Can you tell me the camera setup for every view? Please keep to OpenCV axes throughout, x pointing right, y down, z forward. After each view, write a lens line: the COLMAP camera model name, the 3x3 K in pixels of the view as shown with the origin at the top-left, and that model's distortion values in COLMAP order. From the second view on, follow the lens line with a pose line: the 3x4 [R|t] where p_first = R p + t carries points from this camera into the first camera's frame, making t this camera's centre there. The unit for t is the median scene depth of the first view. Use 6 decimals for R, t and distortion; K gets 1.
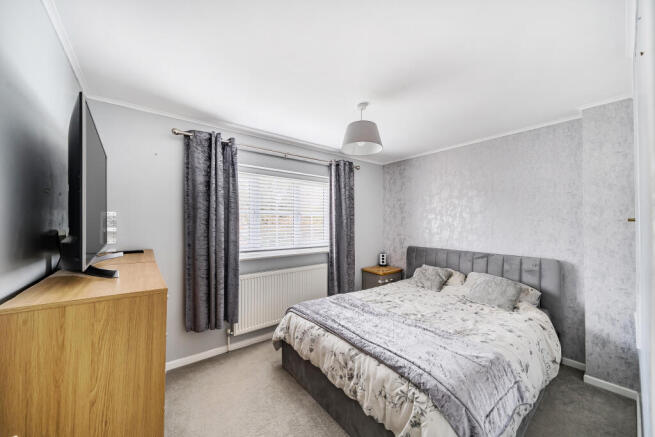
lens RADIAL K [[239.1, 0, 327.3], [0, 239.1, 209.3], [0, 0, 1]] dist [-0.001732, -0.000198]
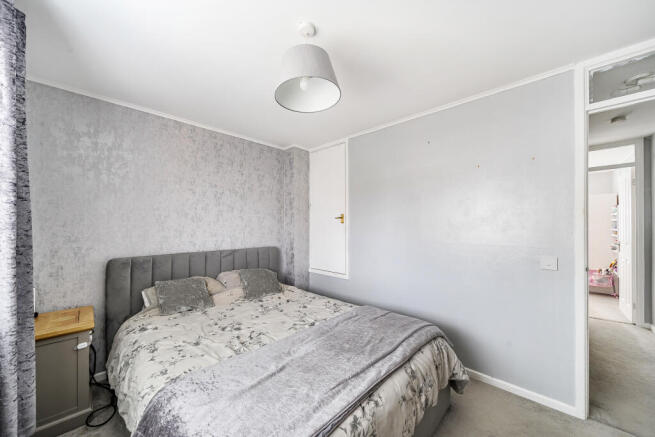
lens RADIAL K [[234.7, 0, 327.5], [0, 234.7, 218.5], [0, 0, 1]] dist [-0.000477, -0.000032]
pose [[-0.153937, 0.003747, 0.988073, -0.424952], [-0.062320, 0.997965, -0.013494, 0.050062], [-0.986113, -0.063654, -0.153391, 0.897067]]
